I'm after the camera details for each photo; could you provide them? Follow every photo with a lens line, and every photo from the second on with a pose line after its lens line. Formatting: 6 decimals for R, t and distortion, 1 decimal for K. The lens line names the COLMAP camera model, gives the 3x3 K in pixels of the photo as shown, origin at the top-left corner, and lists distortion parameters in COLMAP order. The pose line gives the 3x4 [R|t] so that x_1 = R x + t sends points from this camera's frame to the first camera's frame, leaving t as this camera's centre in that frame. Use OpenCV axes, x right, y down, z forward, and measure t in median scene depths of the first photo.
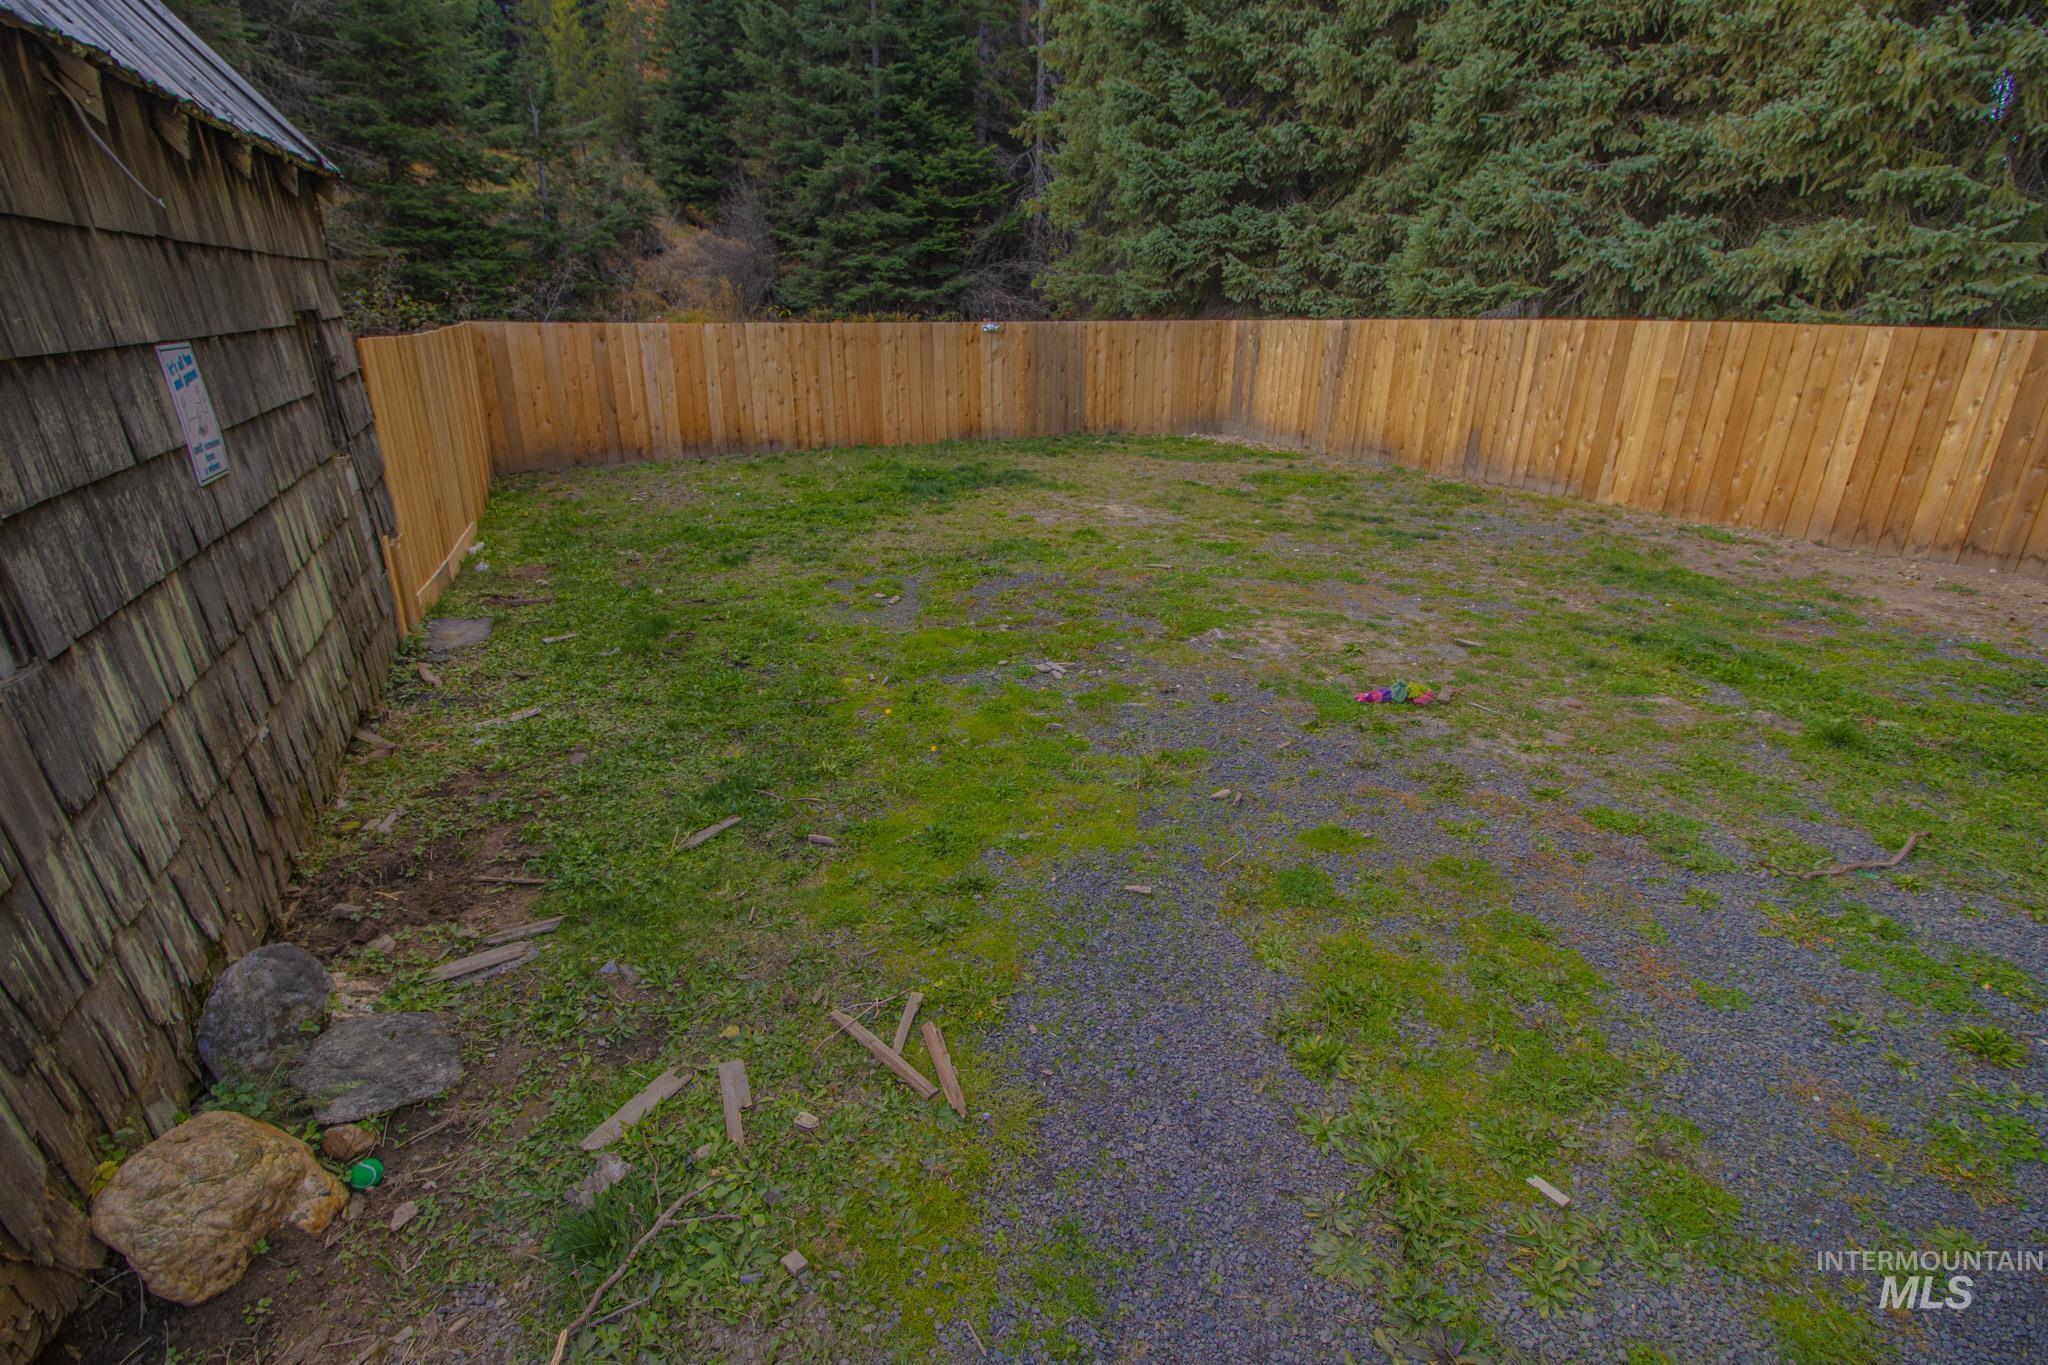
lens RADIAL K [[948.7, 0, 1014.6], [0, 948.7, 682.4], [0, 0, 1]] dist [-0.003284, -0.011215]
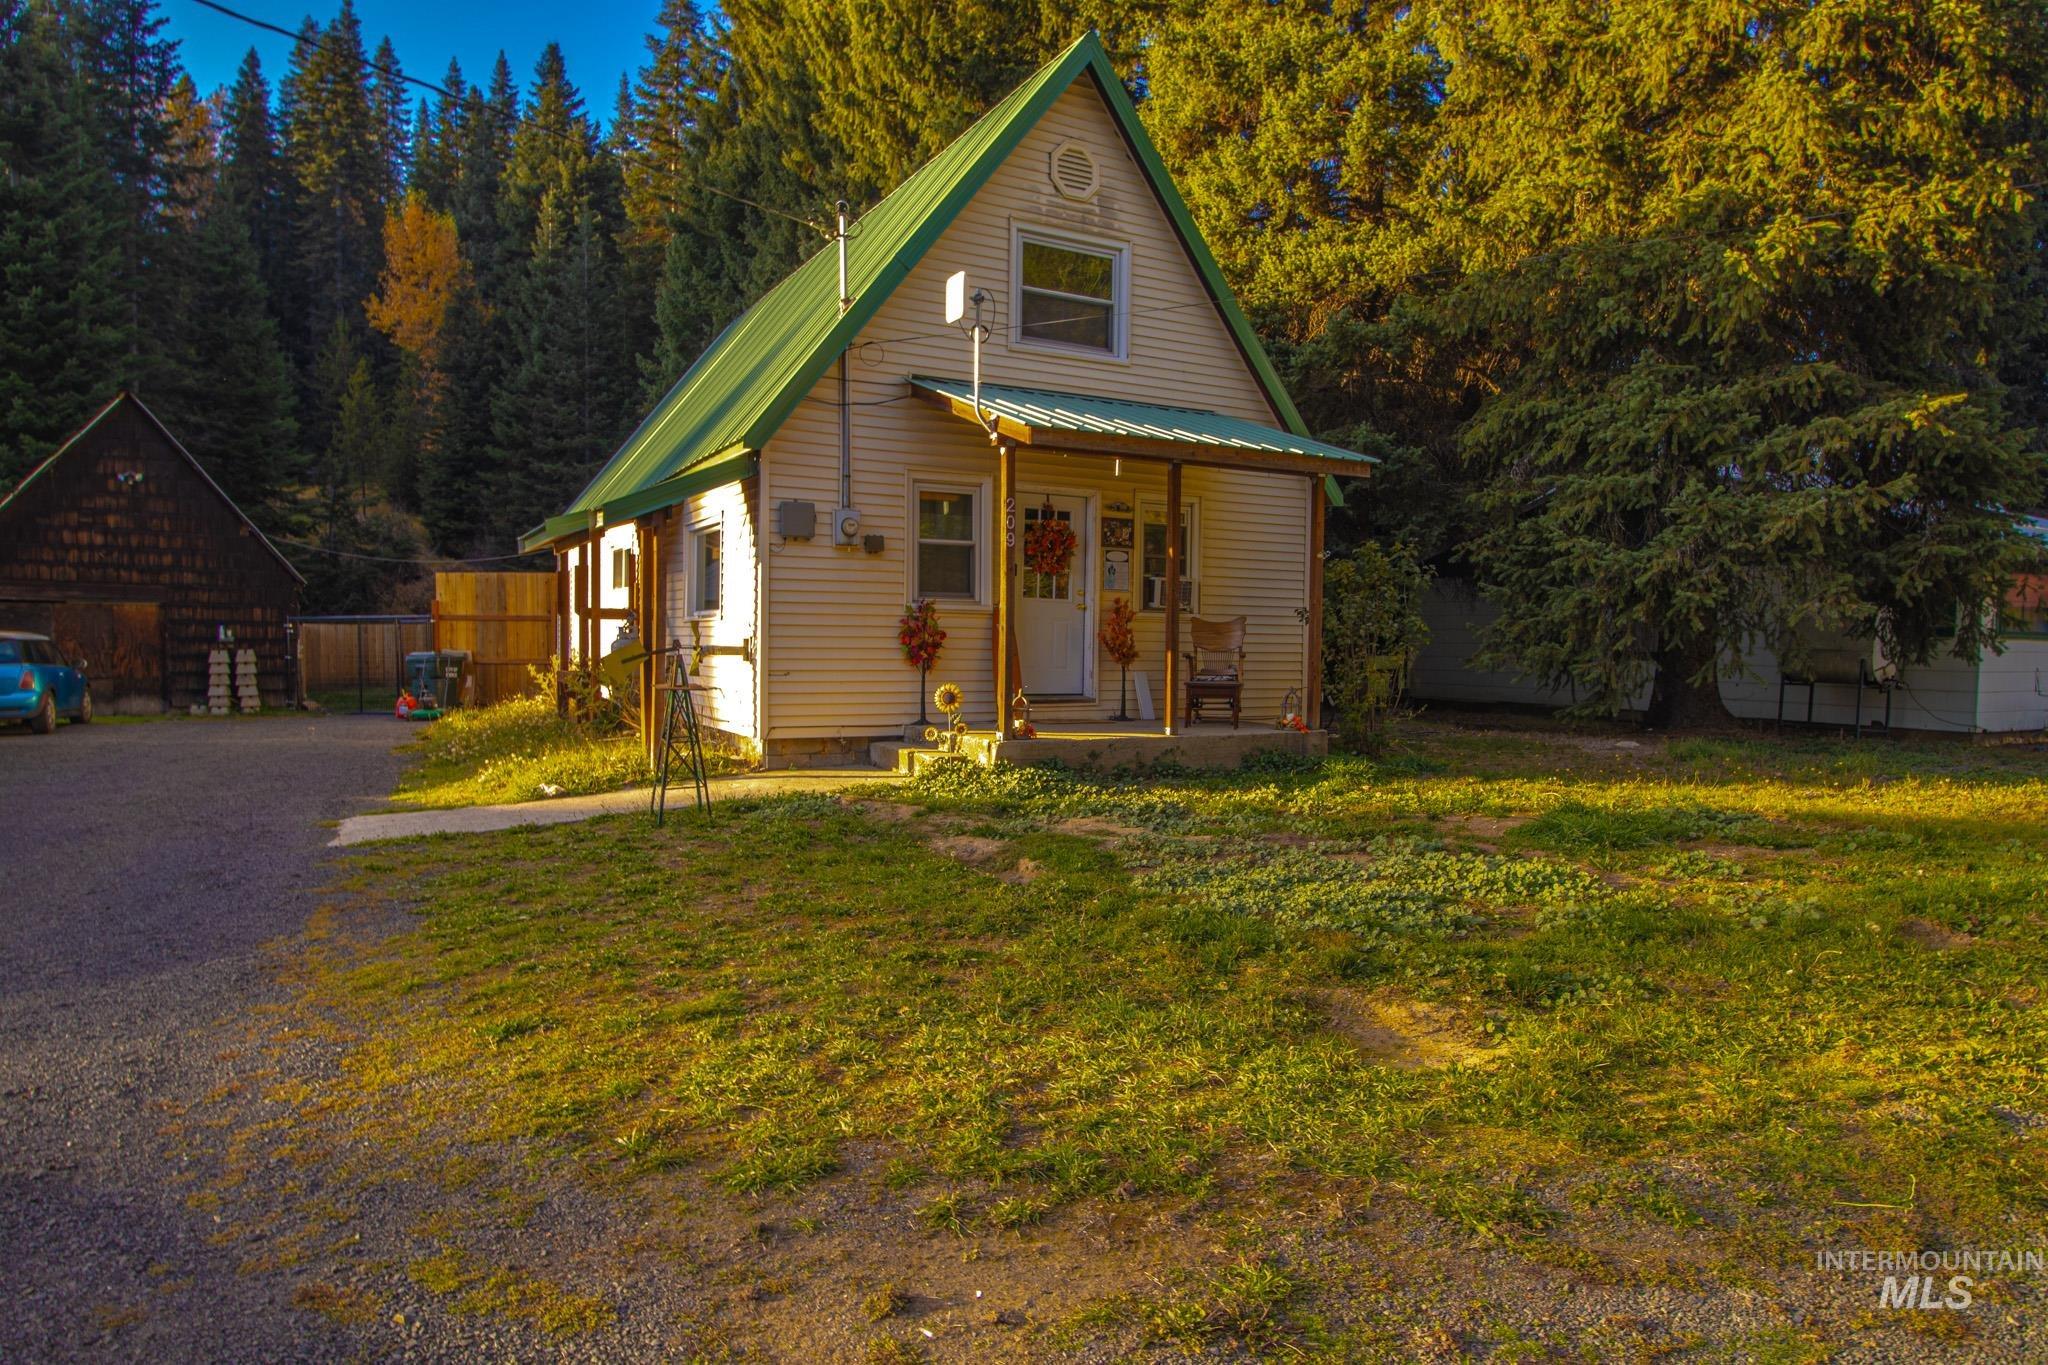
lens RADIAL K [[1215.1, 0, 1016.8], [0, 1215.1, 684.7], [0, 0, 1]] dist [-0.005557, -0.006260]
pose [[0.993952, -0.014975, 0.108787, 0.641903], [0.048640, 0.948216, -0.313880, 0.602340], [-0.098453, 0.317273, 0.943210, -1.494493]]
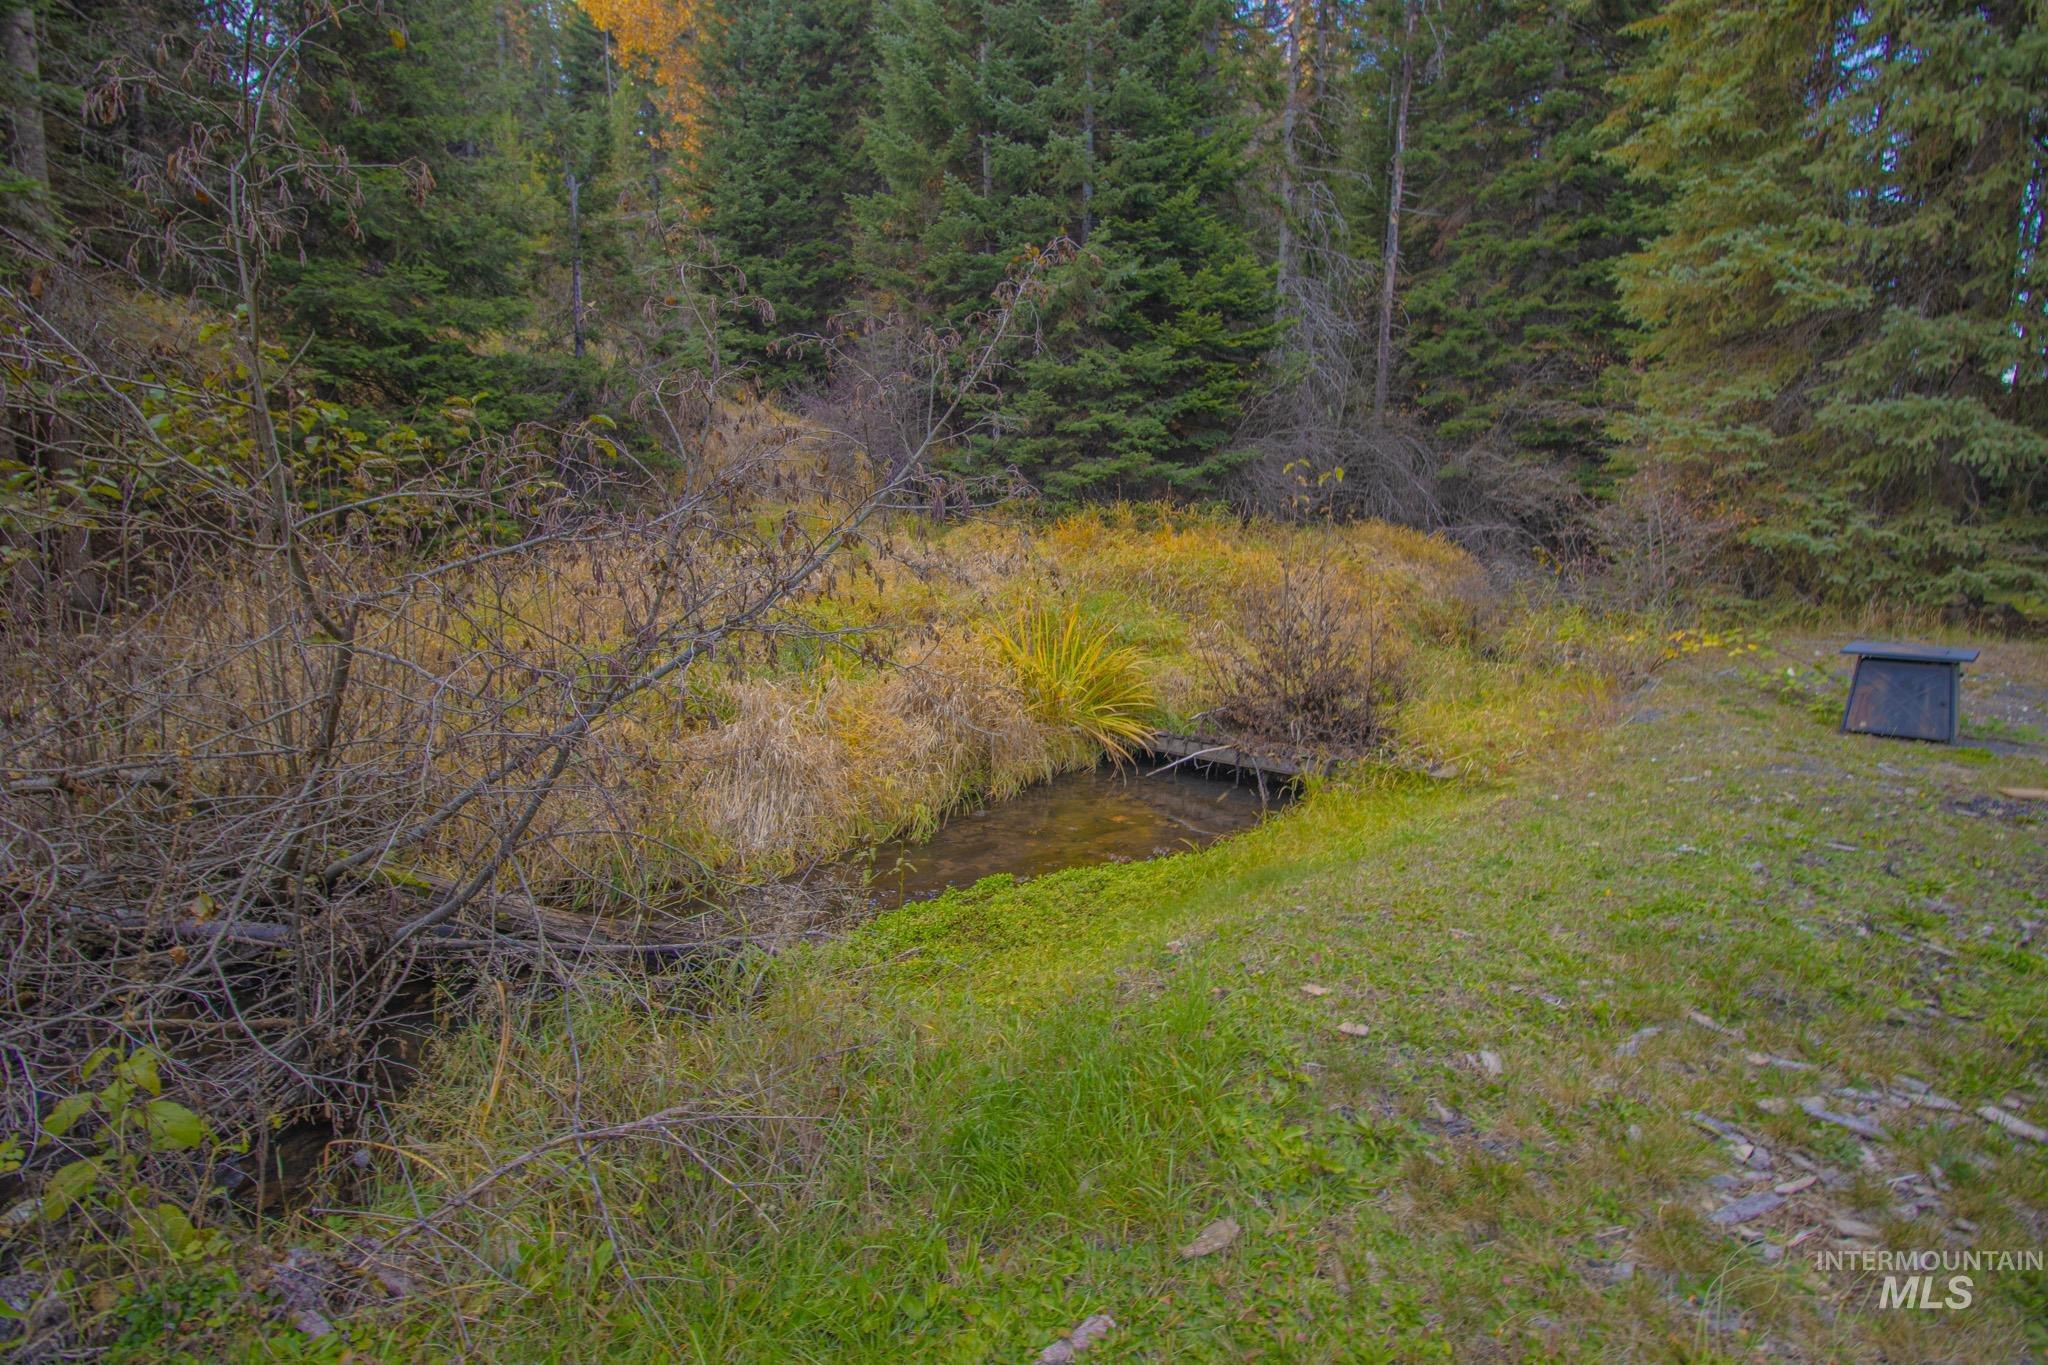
lens RADIAL K [[948.7, 0, 1015.8], [0, 948.7, 682.6], [0, 0, 1]] dist [-0.003284, -0.011215]
pose [[0.995400, -0.026943, 0.091935, -0.608224], [0.044856, 0.979023, -0.198752, -0.342478], [-0.084651, 0.201962, 0.975728, 0.944712]]
